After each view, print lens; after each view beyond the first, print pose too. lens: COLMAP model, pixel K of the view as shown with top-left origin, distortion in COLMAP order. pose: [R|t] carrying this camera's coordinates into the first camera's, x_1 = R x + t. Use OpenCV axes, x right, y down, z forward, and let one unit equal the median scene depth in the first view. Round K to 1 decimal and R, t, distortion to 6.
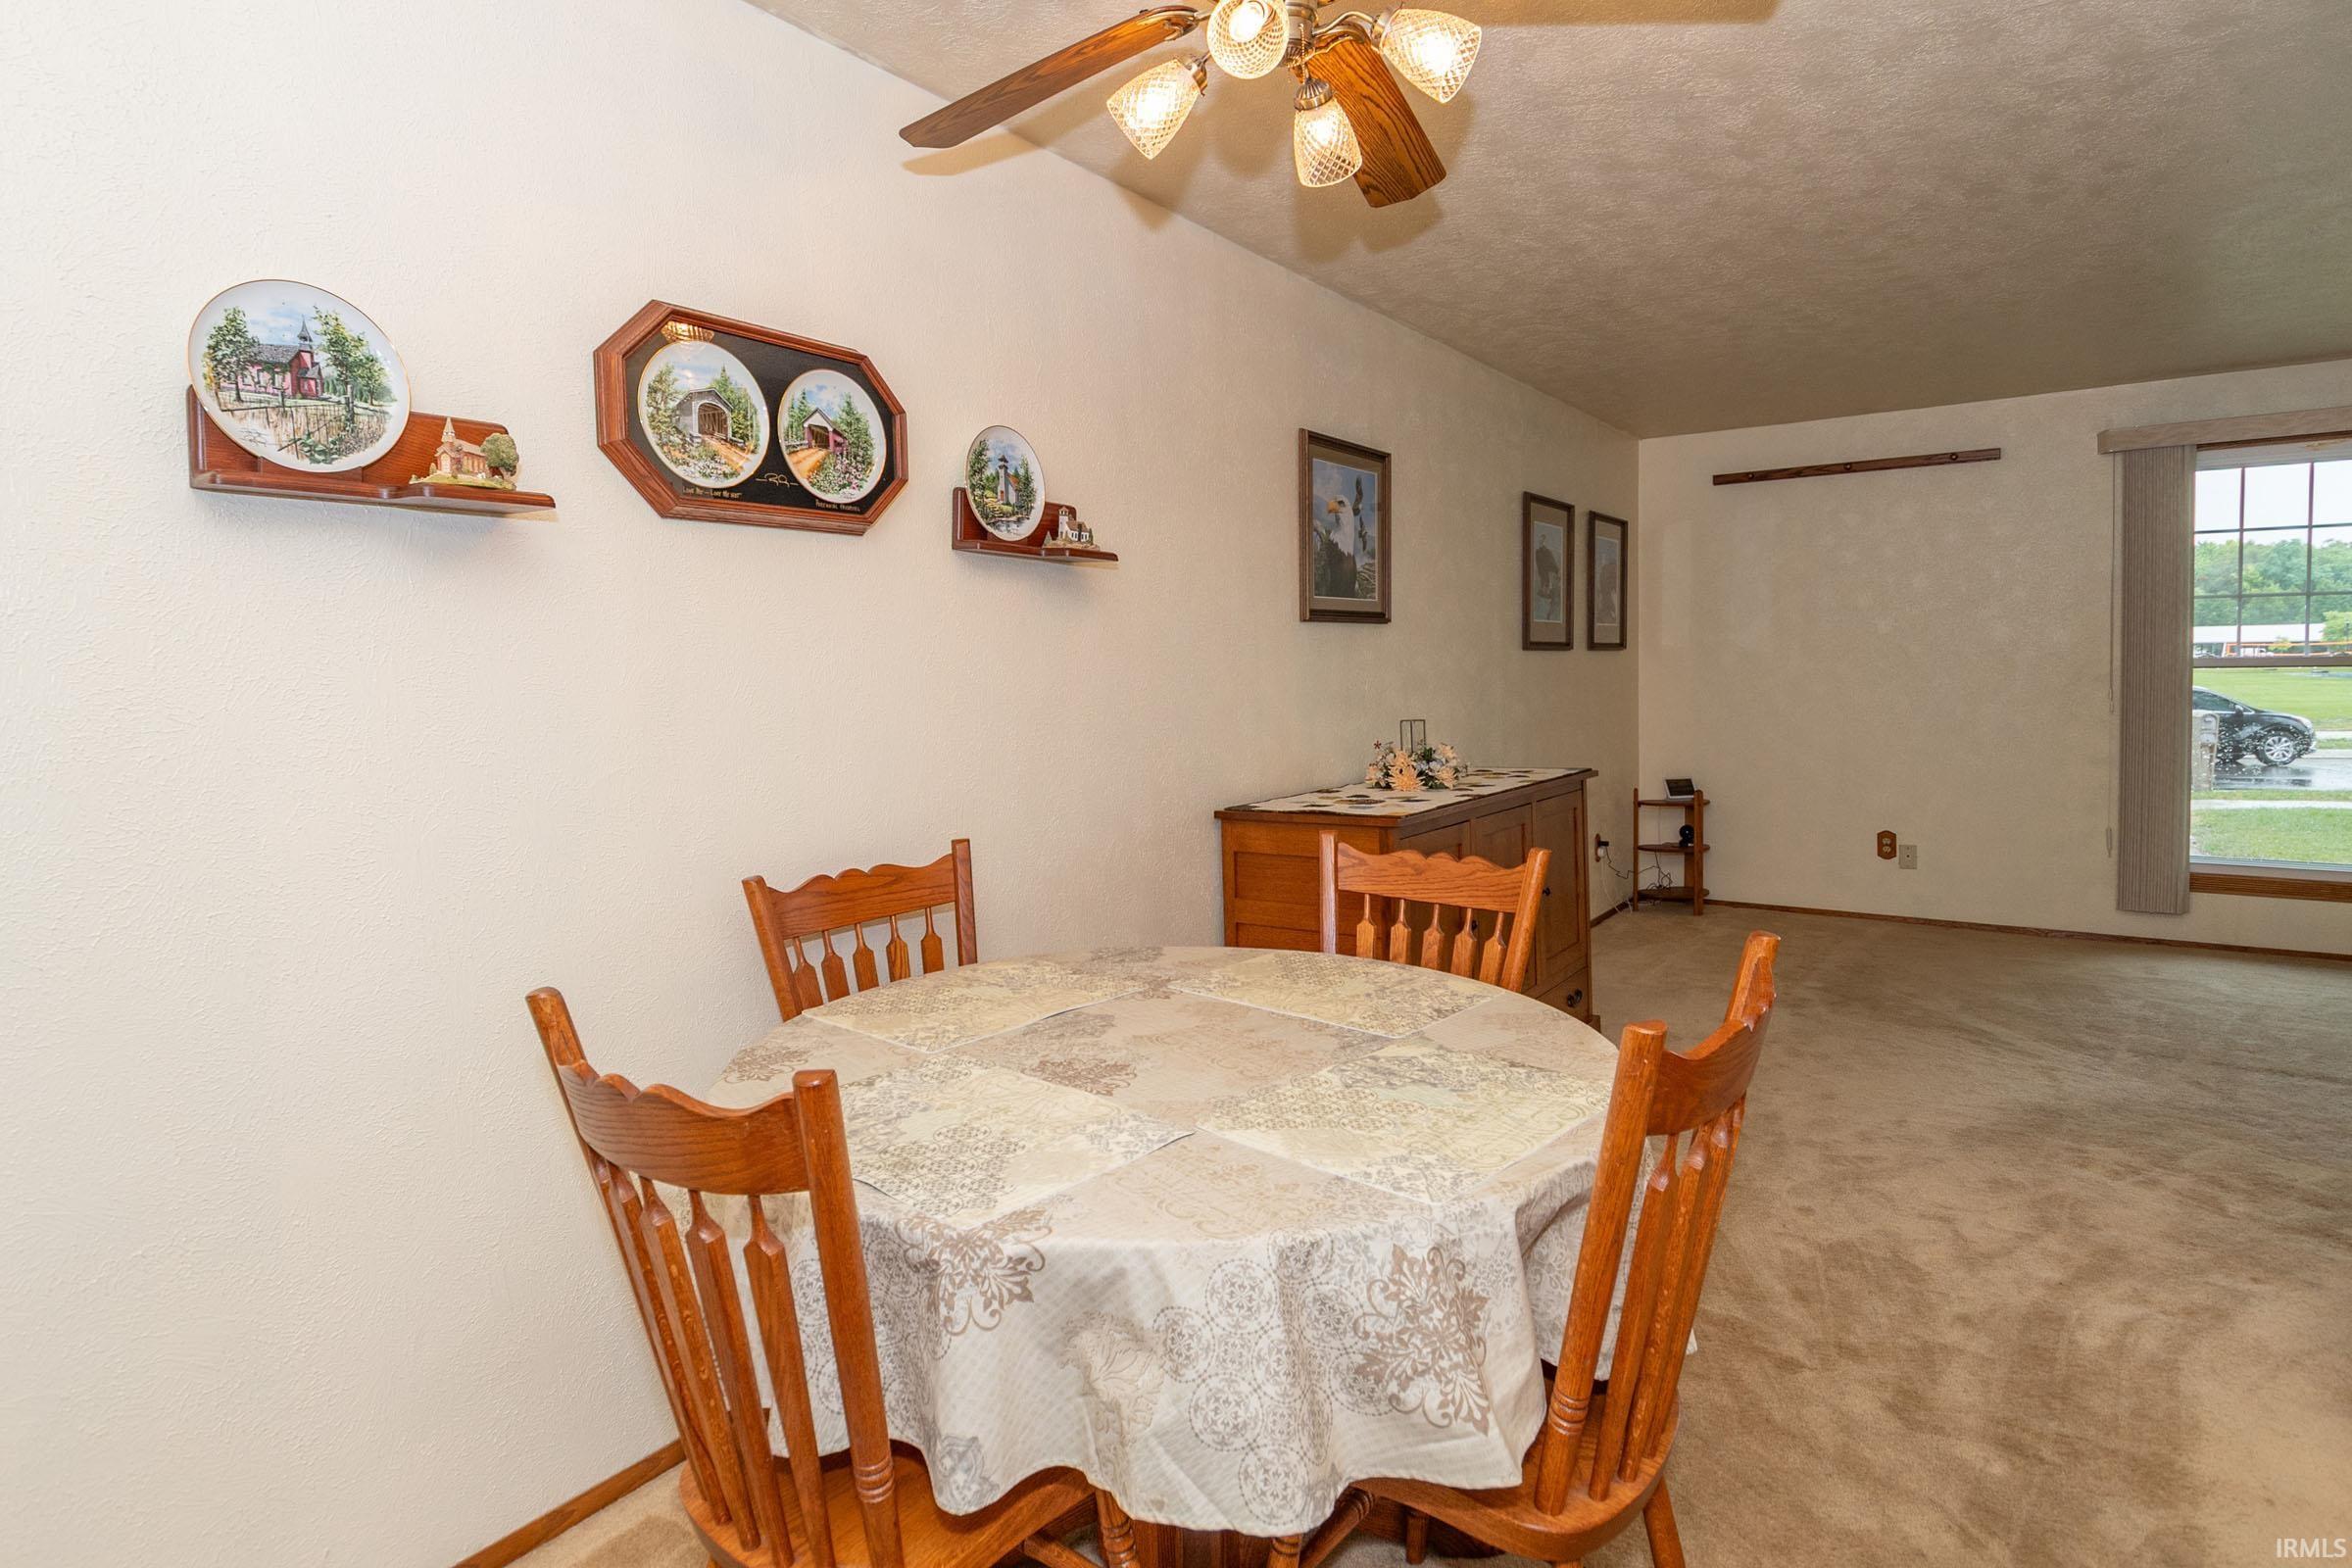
lens RADIAL K [[1086.1, 0, 1176.0], [0, 1086.1, 784.0], [0, 0, 1]] dist [-0.000148, -0.000238]
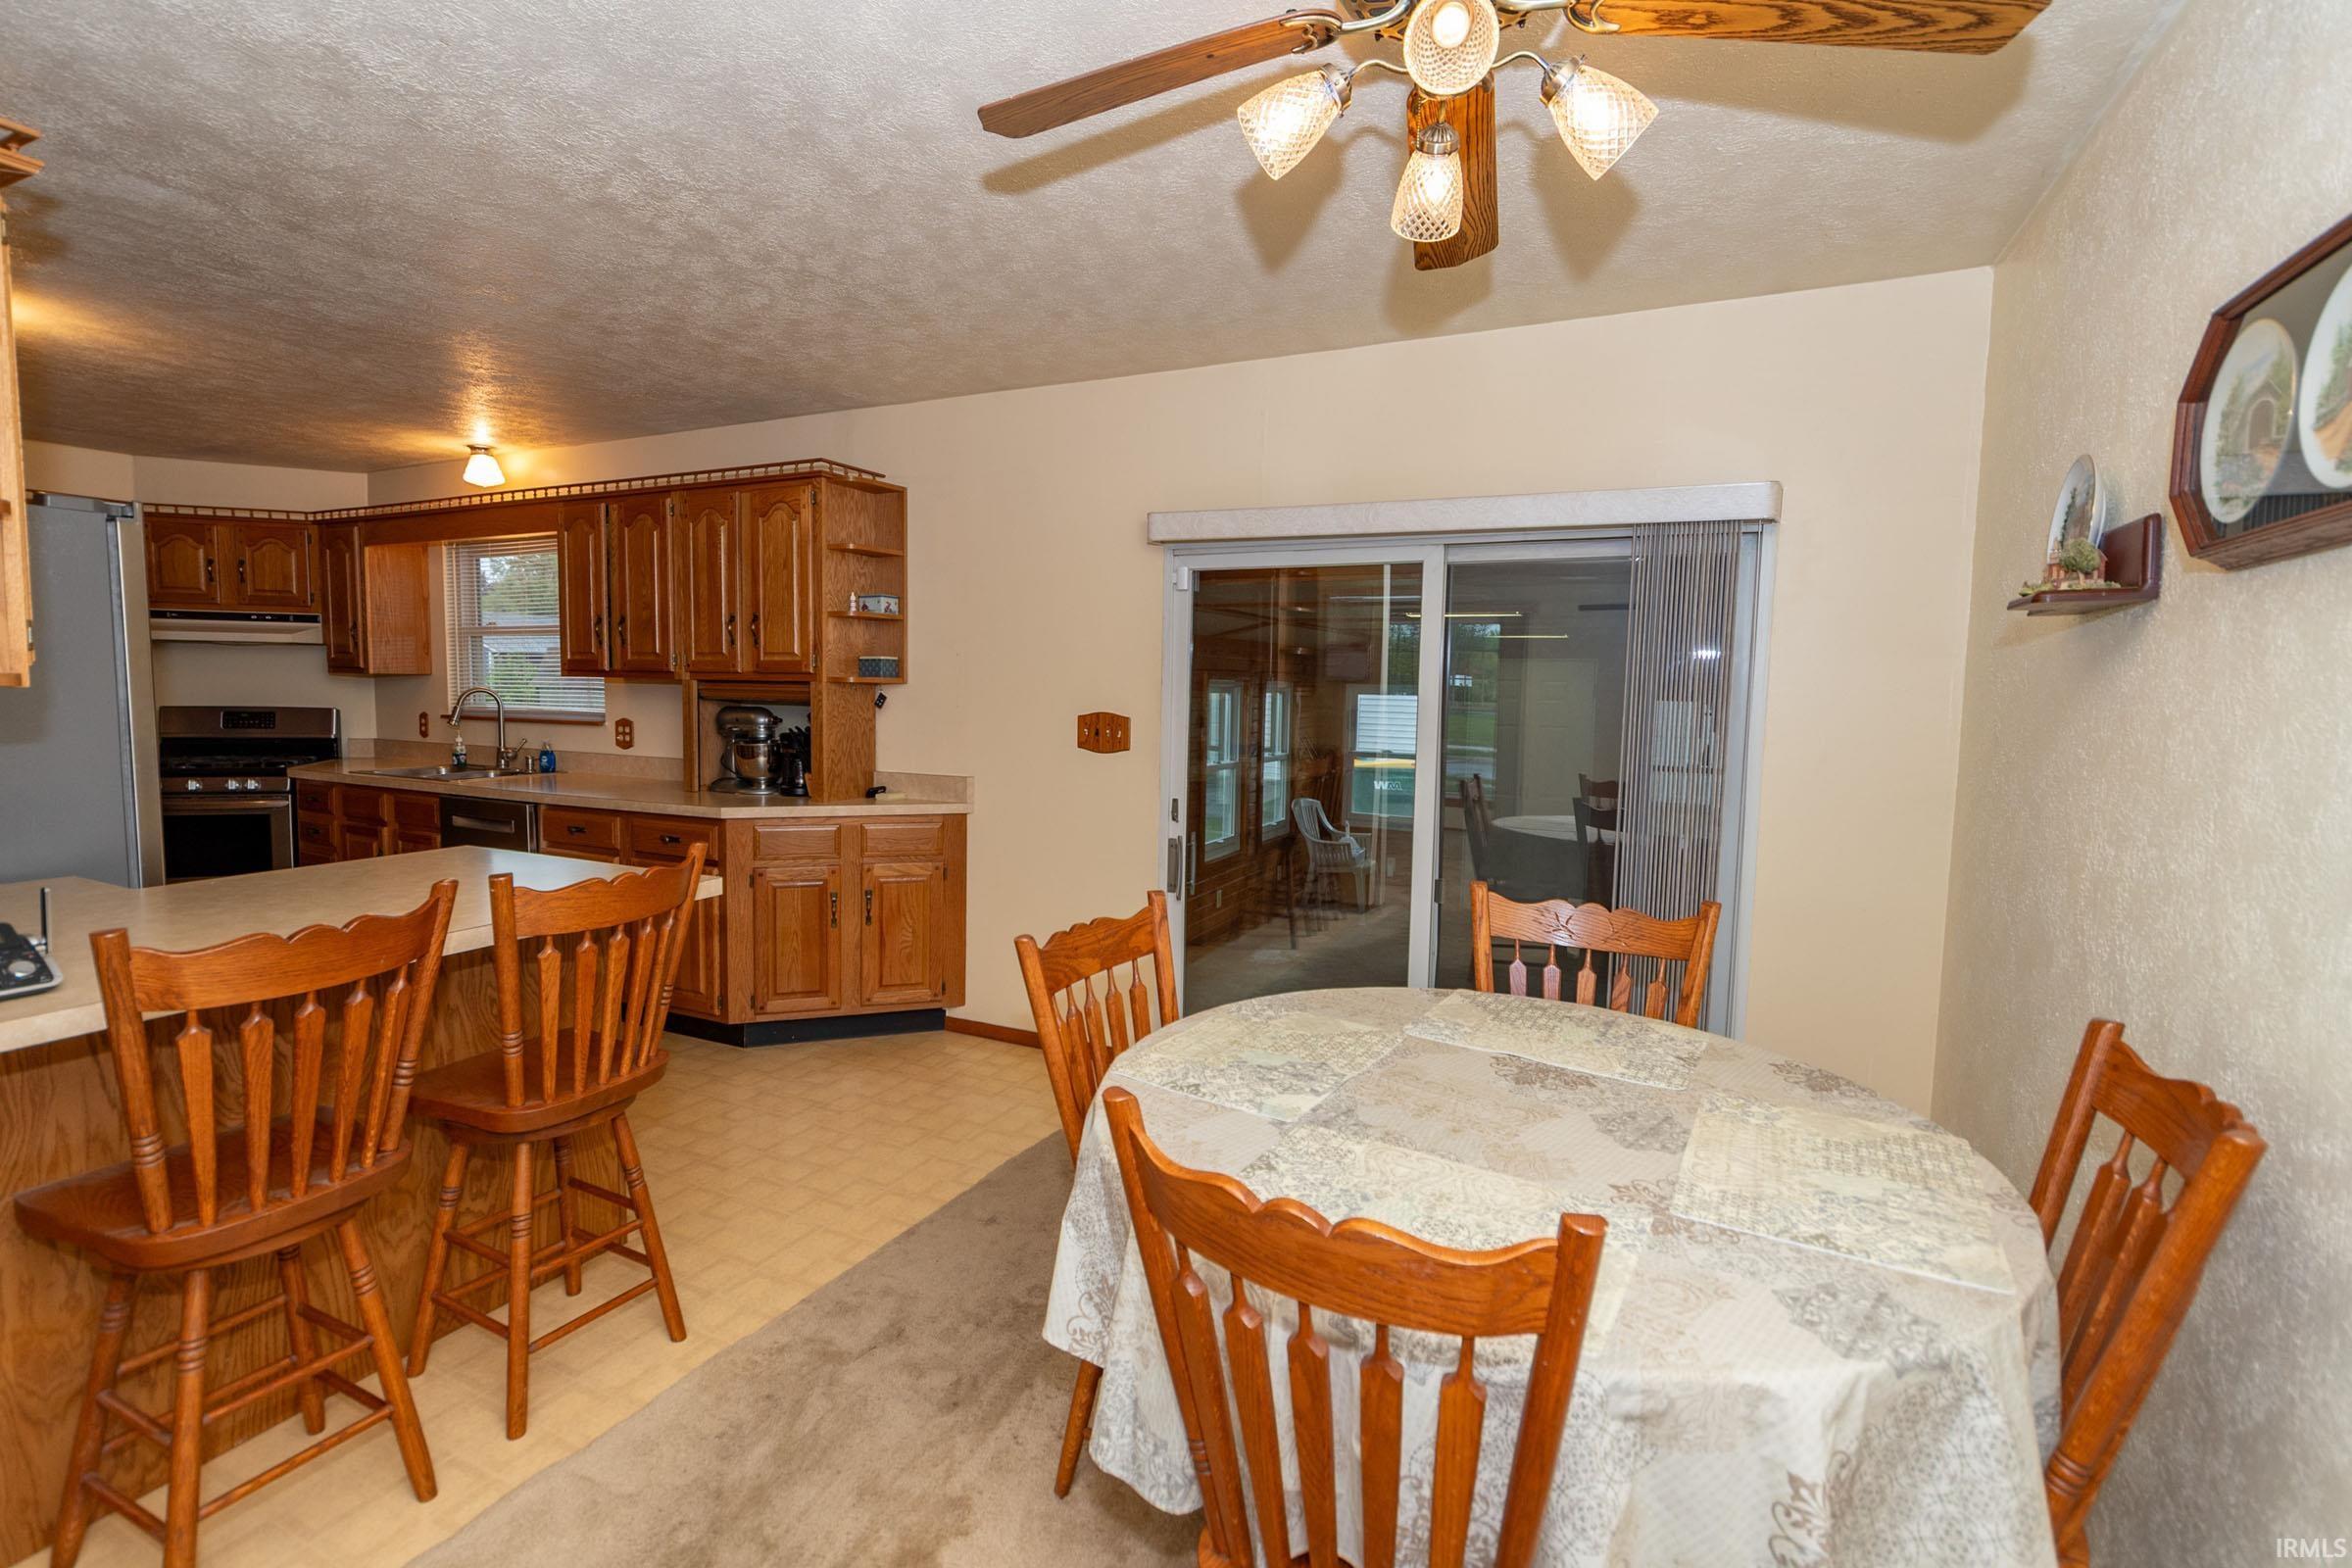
lens RADIAL K [[1086.1, 0, 1176.0], [0, 1086.1, 784.0], [0, 0, 1]] dist [-0.000148, -0.000238]
pose [[-0.977062, 0.014483, -0.212464, 0.559019], [-0.029093, 0.979253, 0.200542, -0.278537], [0.210961, 0.202123, -0.956369, 1.987998]]
